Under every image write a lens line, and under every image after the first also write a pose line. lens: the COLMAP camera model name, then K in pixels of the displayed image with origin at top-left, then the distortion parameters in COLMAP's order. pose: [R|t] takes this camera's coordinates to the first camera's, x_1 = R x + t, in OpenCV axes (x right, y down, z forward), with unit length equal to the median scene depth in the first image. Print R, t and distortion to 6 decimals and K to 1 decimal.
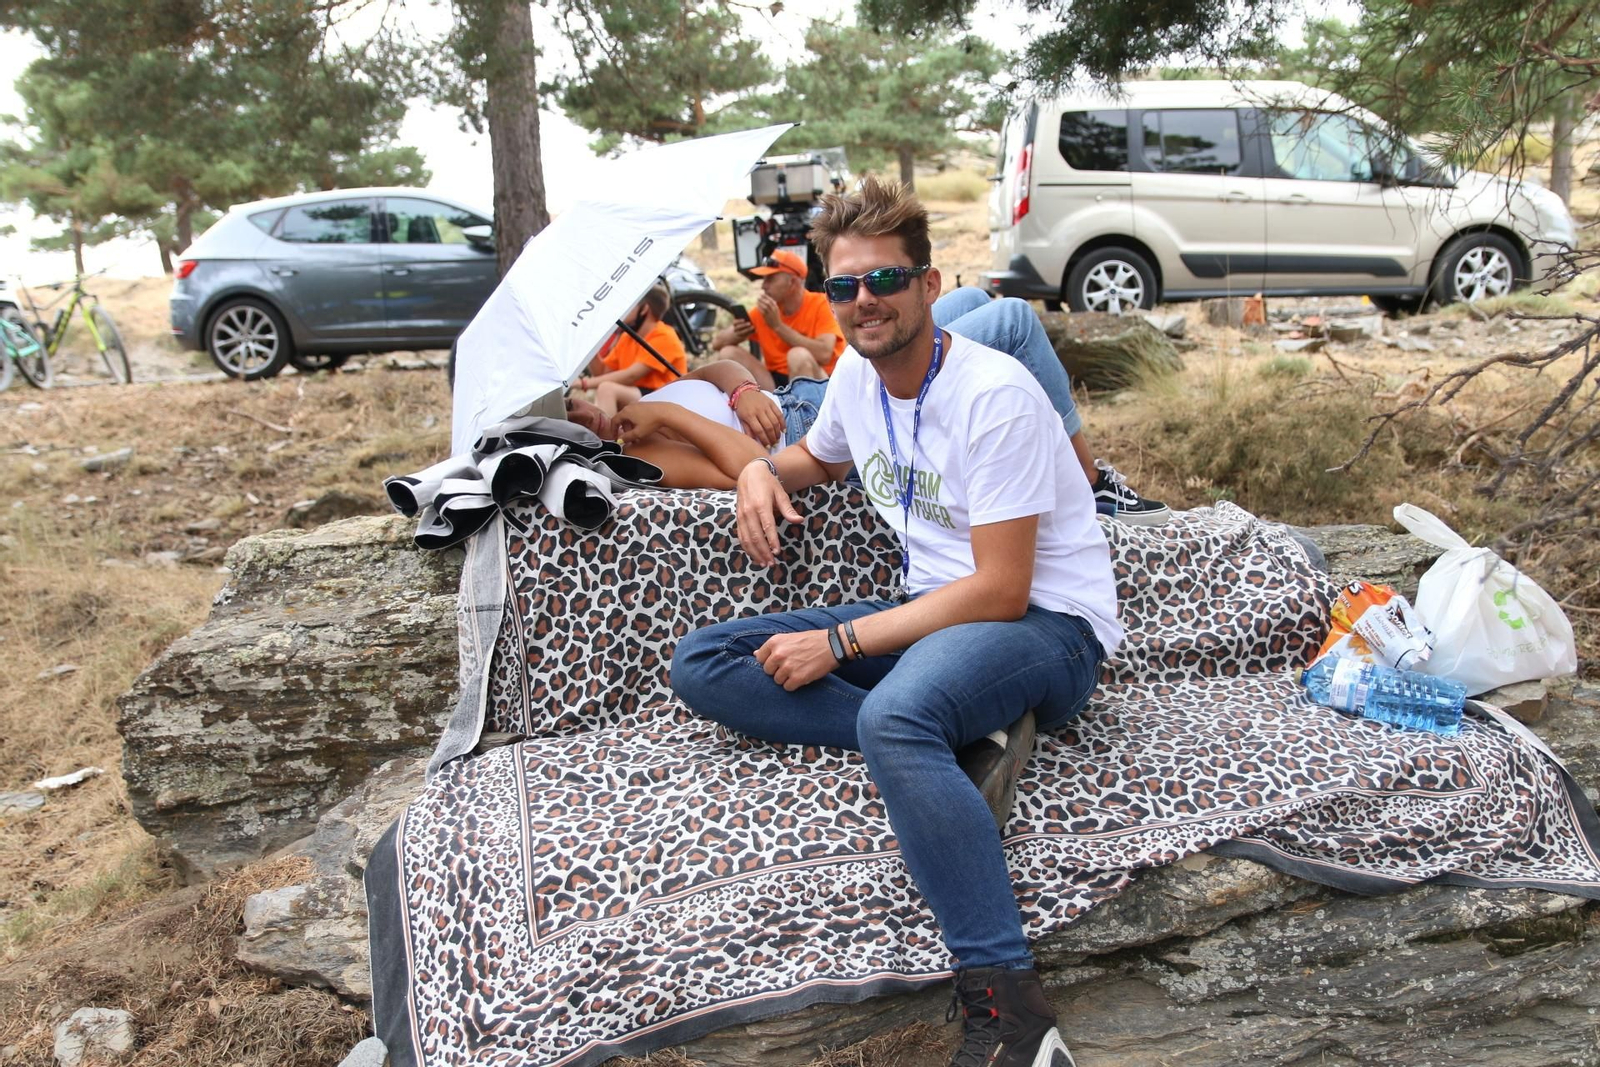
lens RADIAL K [[1670.5, 0, 800.0], [0, 1670.5, 533.5], [0, 0, 1]] dist [-0.018632, 0.008413]
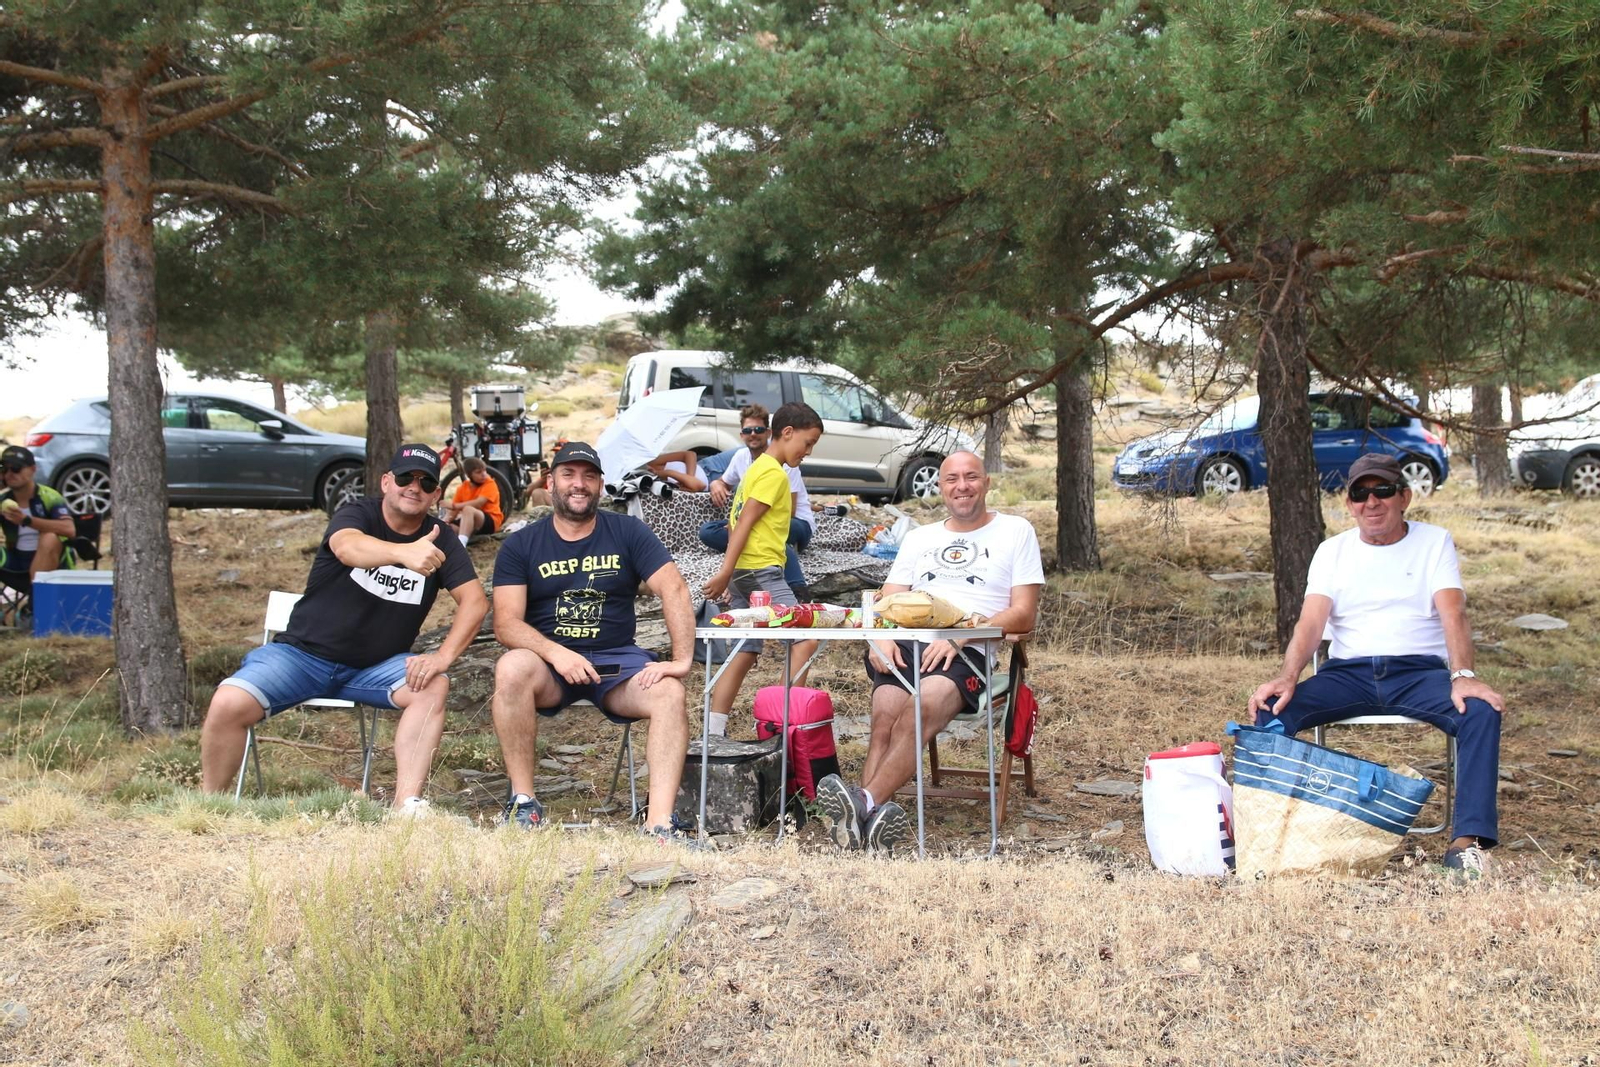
lens RADIAL K [[1843.6, 0, 800.0], [0, 1843.6, 533.5], [0, 0, 1]] dist [0.019236, 0.030699]
pose [[0.954177, 0.034561, 0.297241, -0.236980], [0.008541, 0.989758, -0.142500, 0.146541], [-0.299122, 0.138509, 0.944109, -0.639172]]
